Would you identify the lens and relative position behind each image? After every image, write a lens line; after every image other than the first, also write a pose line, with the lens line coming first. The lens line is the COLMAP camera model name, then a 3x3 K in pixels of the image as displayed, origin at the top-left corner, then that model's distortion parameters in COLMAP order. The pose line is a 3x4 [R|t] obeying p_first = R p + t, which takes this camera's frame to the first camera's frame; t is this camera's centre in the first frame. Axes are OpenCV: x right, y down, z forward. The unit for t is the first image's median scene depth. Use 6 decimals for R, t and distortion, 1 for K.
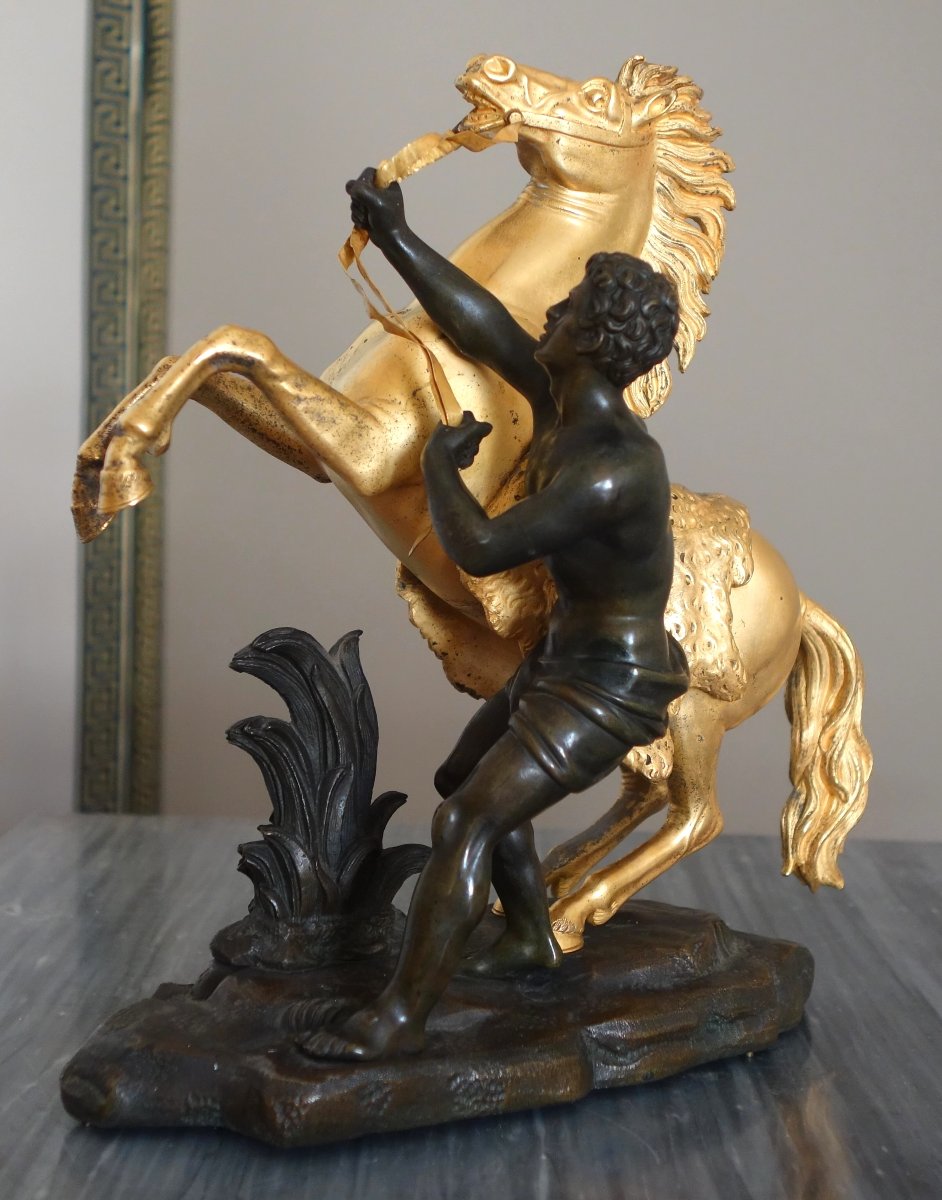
lens RADIAL K [[1505.8, 0, 469.2], [0, 1505.8, 597.9], [0, 0, 1]] dist [0.004865, 0.000000]
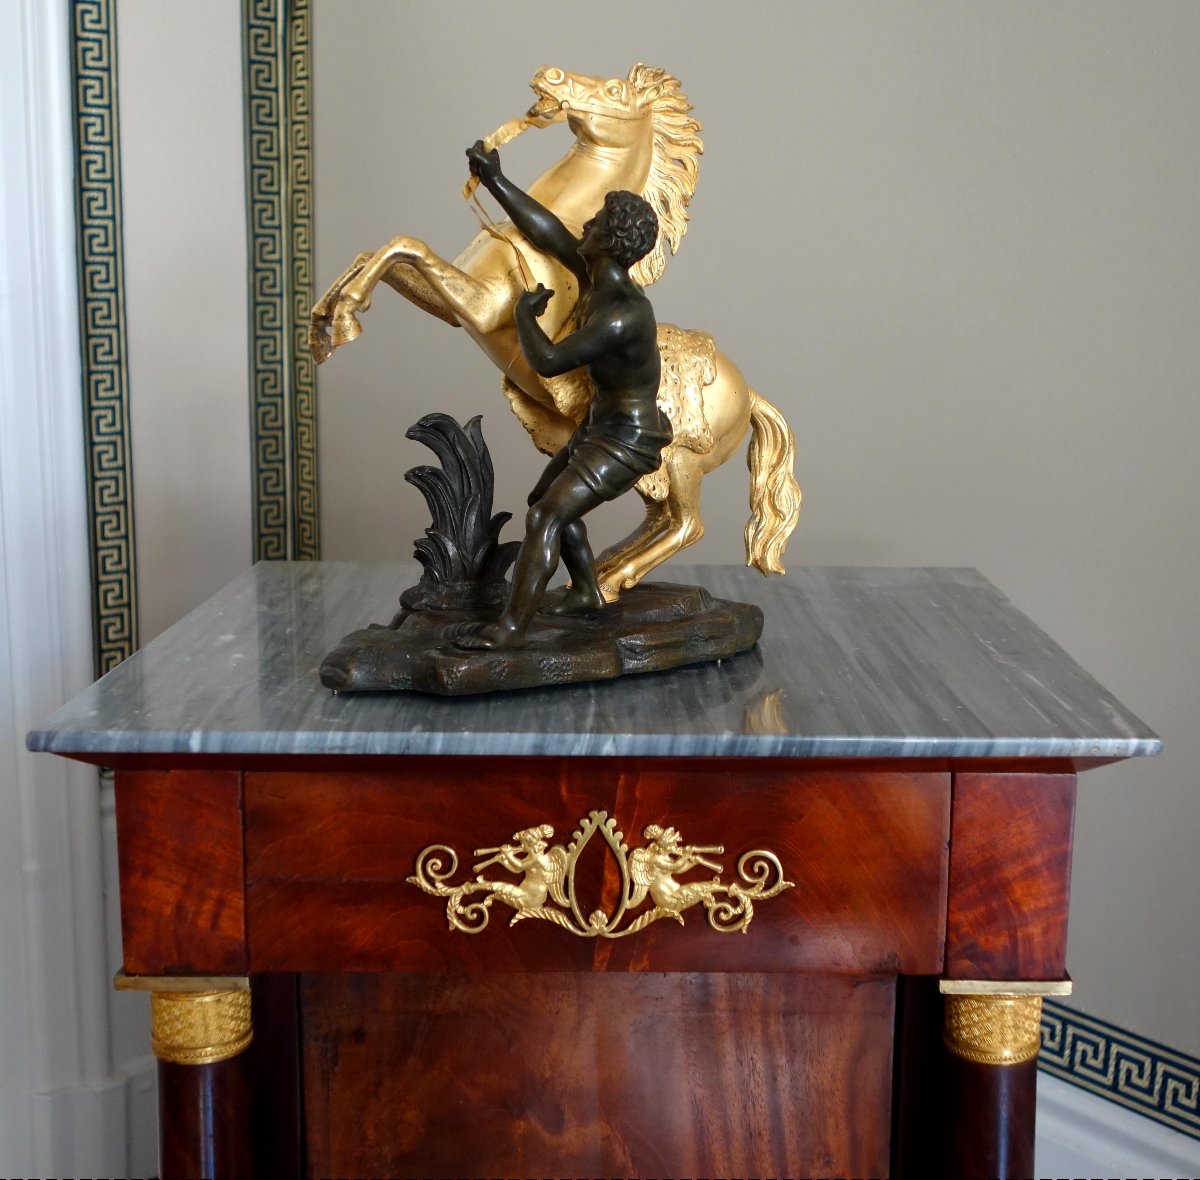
lens RADIAL K [[1491.6, 0, 647.8], [0, 1491.6, 548.6], [0, 0, 1]] dist [0.003863, 0.000000]
pose [[0.998739, -0.025166, 0.043446, 0.039163], [0.022343, 0.997682, 0.064274, 0.071243], [-0.044963, -0.063222, 0.996986, -0.715970]]
